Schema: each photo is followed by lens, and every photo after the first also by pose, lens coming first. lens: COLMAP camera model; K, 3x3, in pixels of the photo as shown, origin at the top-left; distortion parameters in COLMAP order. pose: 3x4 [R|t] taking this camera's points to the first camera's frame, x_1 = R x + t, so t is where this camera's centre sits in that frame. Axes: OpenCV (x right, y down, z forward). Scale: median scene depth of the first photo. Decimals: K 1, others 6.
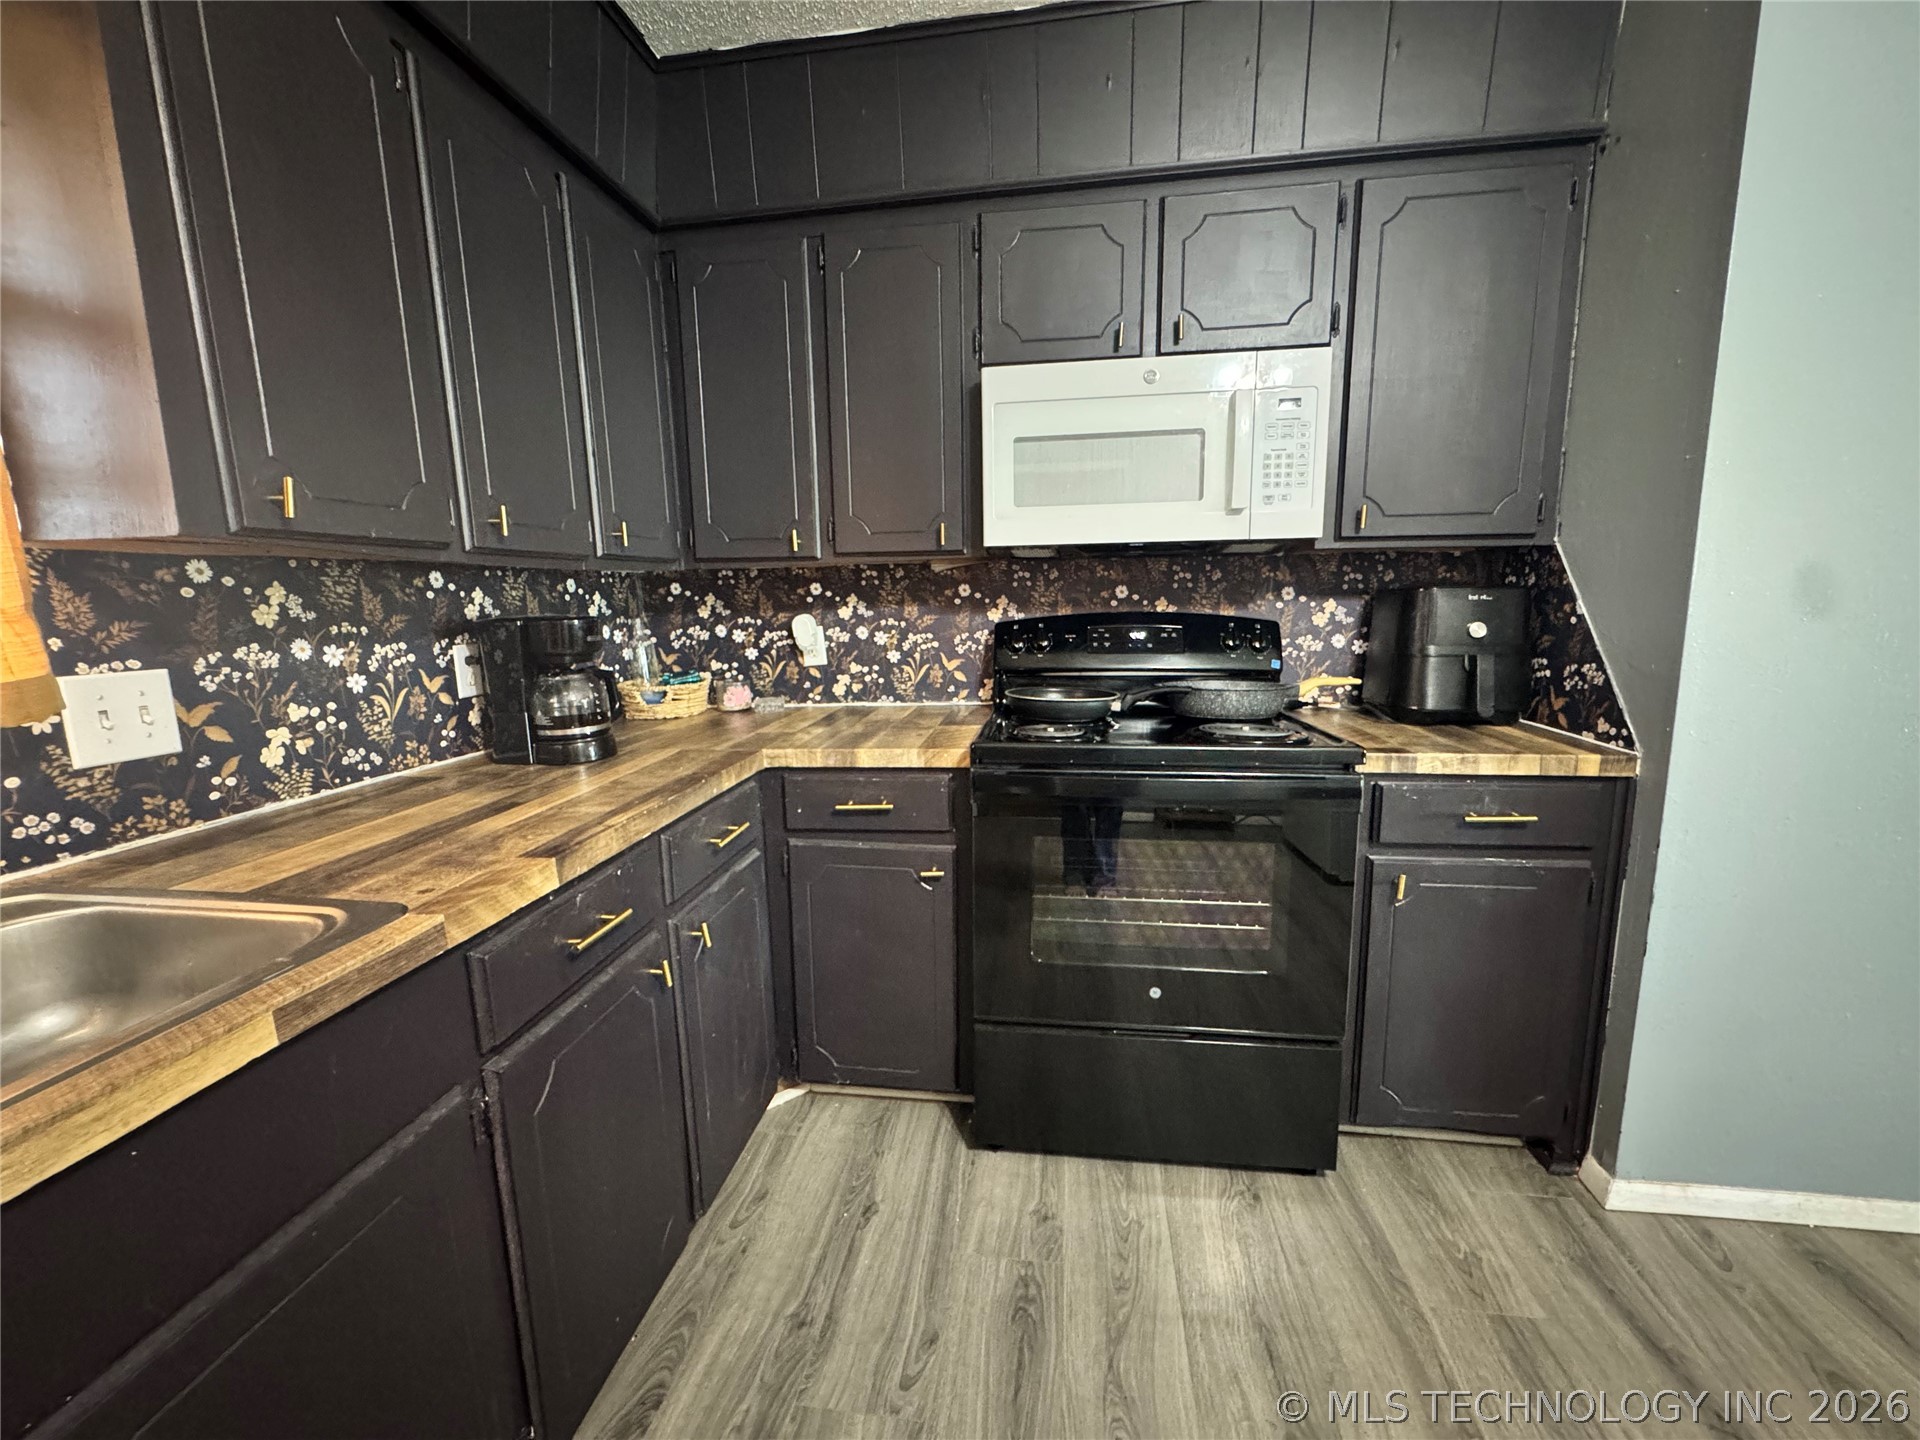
lens RADIAL K [[768.0, 0, 955.9], [0, 768.0, 719.1], [0, 0, 1]] dist [-0.003736, 0.000854]
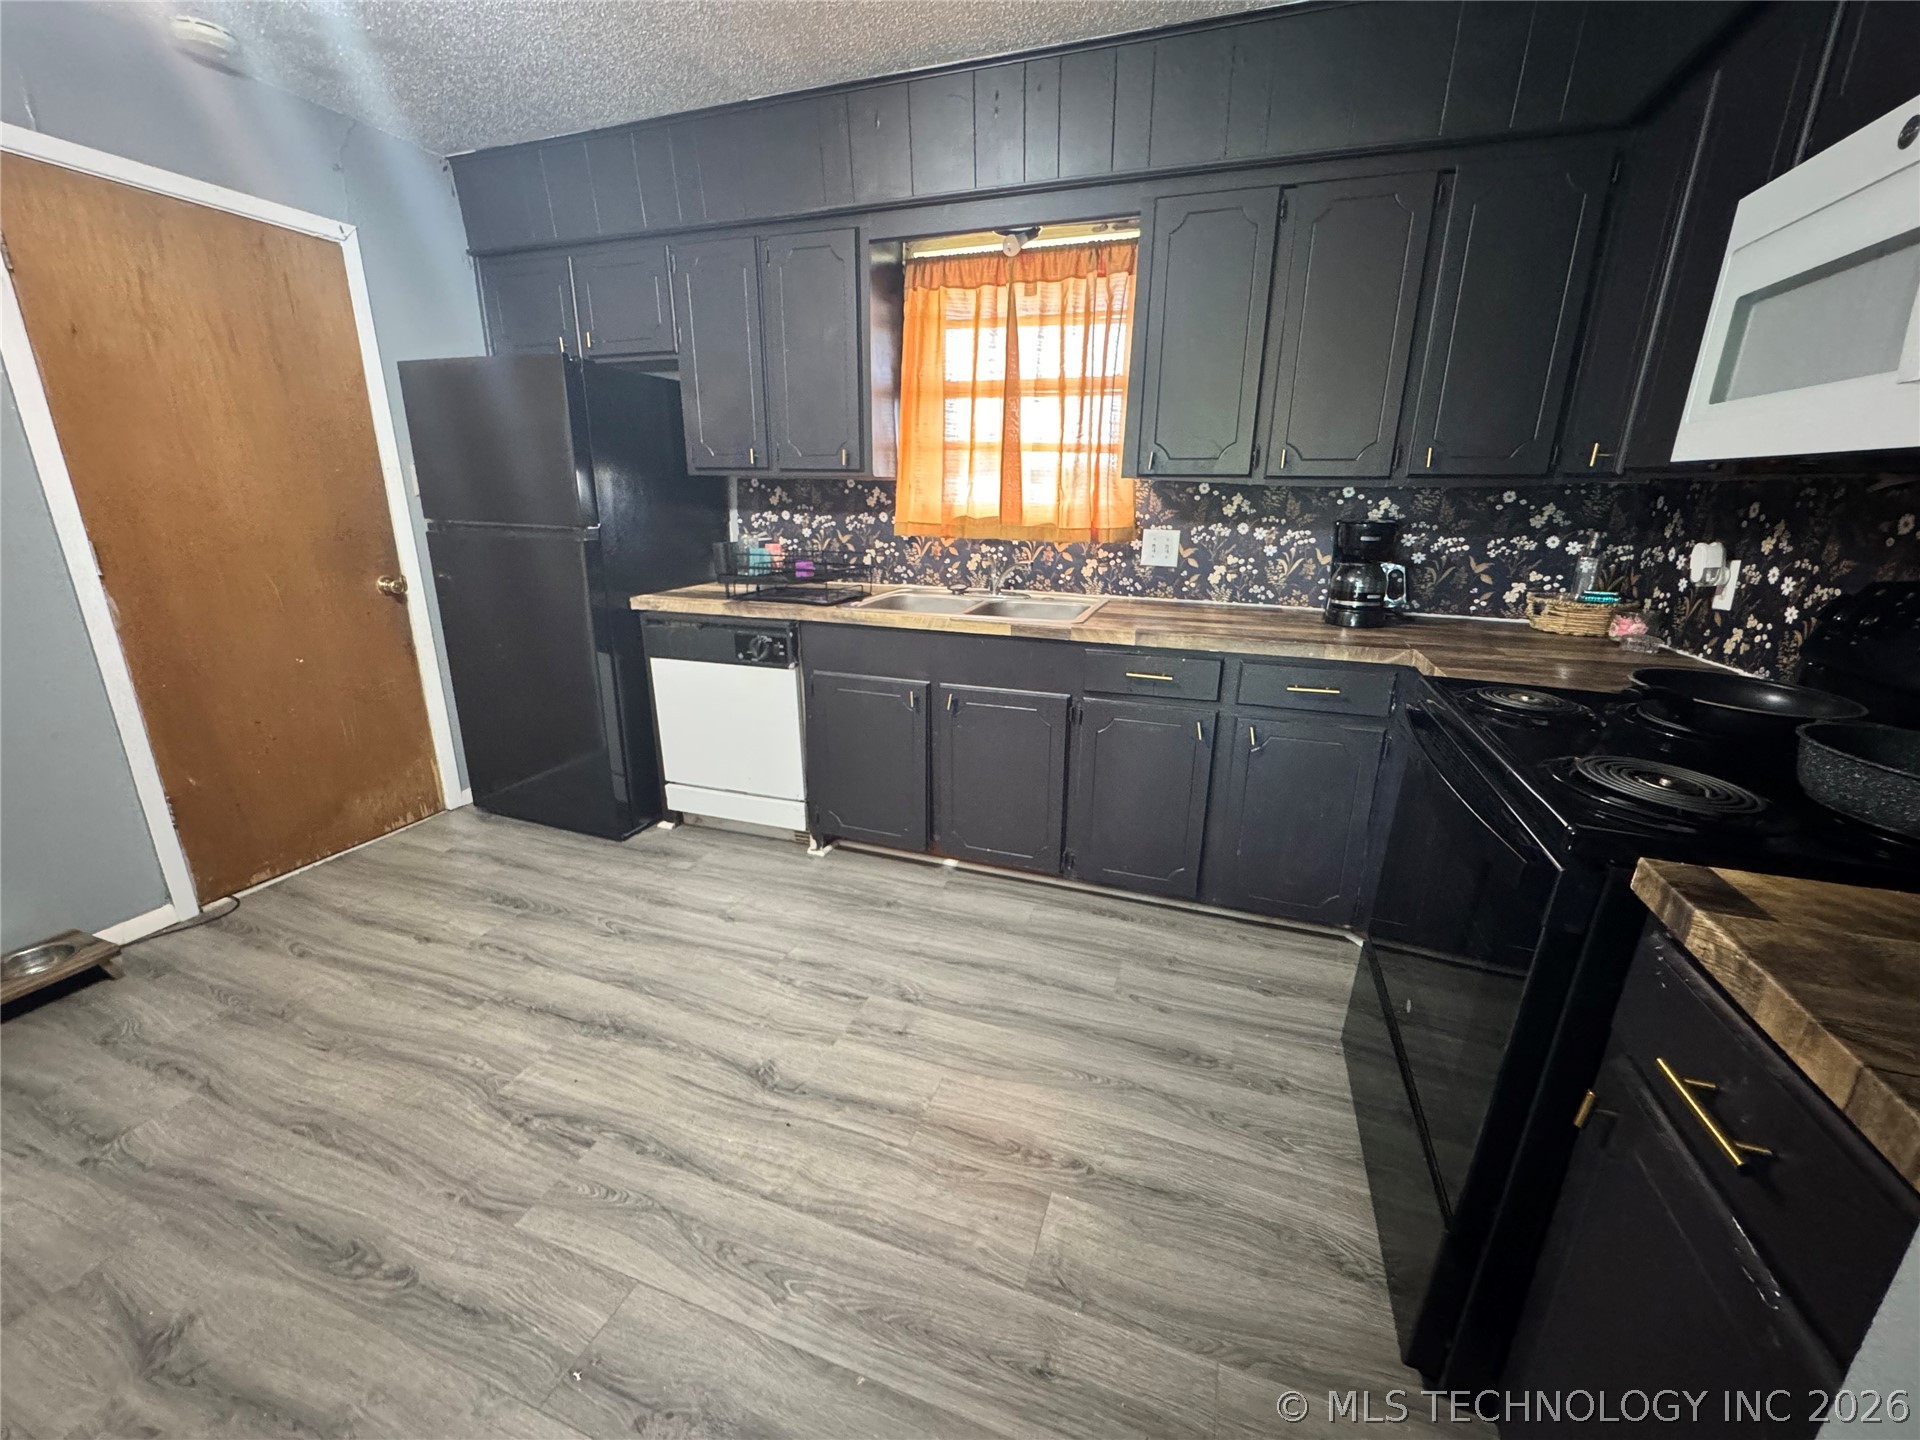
lens RADIAL K [[768.0, 0, 966.3], [0, 768.0, 715.3], [0, 0, 1]] dist [-0.003736, 0.000854]
pose [[-0.190496, 0.298465, -0.935216, 1.065583], [-0.163086, 0.929802, 0.329956, -0.150623], [0.968047, 0.215377, -0.128448, 0.562085]]
